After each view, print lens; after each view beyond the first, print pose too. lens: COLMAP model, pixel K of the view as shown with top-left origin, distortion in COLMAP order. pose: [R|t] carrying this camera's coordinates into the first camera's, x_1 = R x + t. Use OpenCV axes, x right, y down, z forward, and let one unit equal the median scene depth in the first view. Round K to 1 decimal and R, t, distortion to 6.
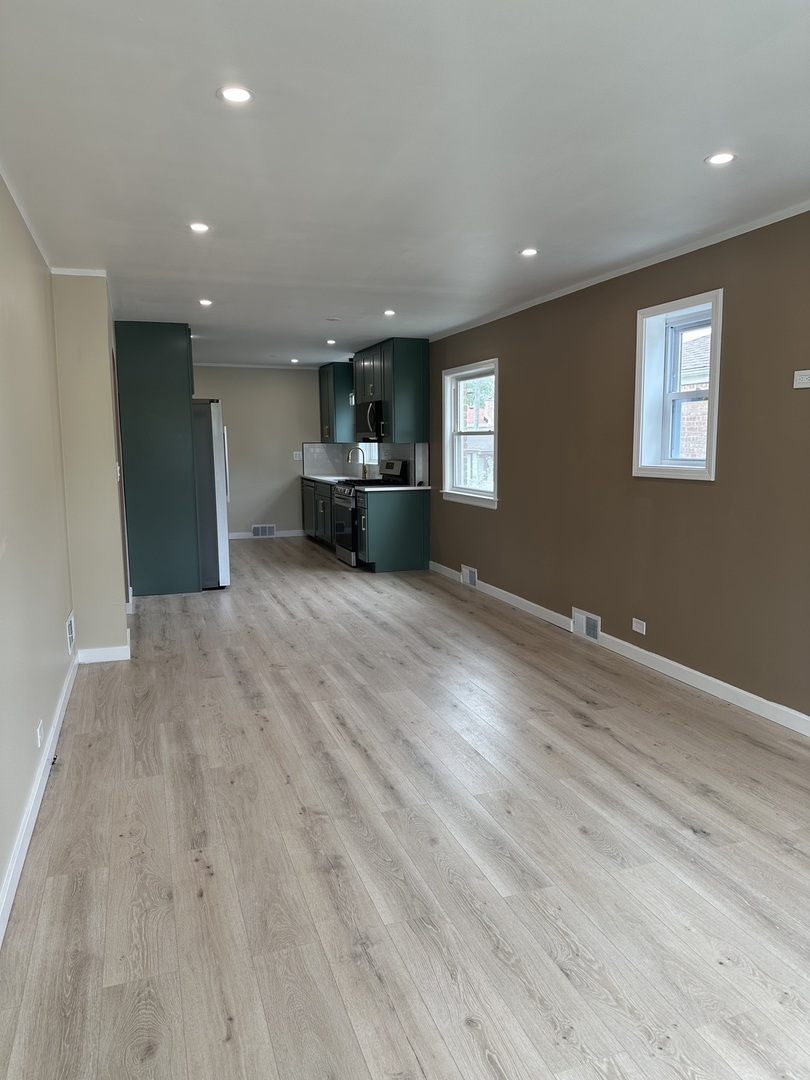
lens RADIAL K [[761.8, 0, 404.6], [0, 761.8, 536.0], [0, 0, 1]] dist [0.139237, -0.234157]
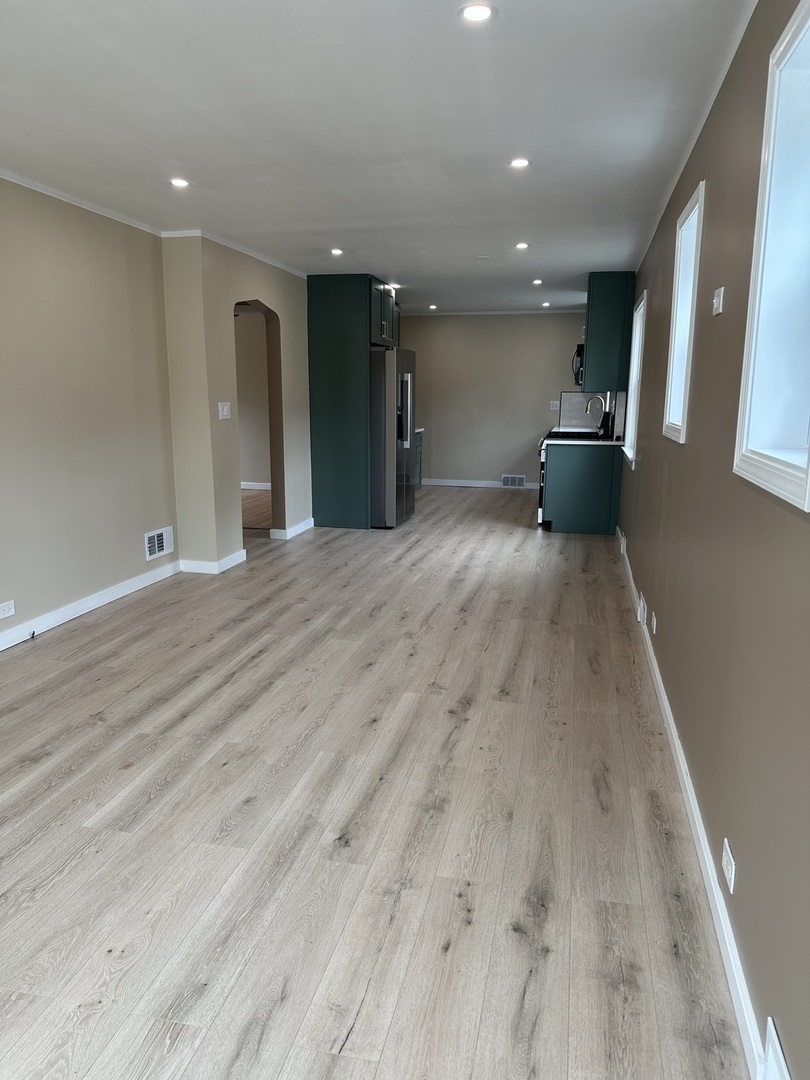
lens RADIAL K [[752.1, 0, 405.0], [0, 752.1, 540.0], [0, 0, 1]] dist [0.150630, -0.279307]
pose [[0.846013, 0.119235, -0.519658, 0.524696], [-0.083319, 0.992264, 0.092028, -0.022749], [0.526611, -0.034560, 0.849403, 0.199543]]
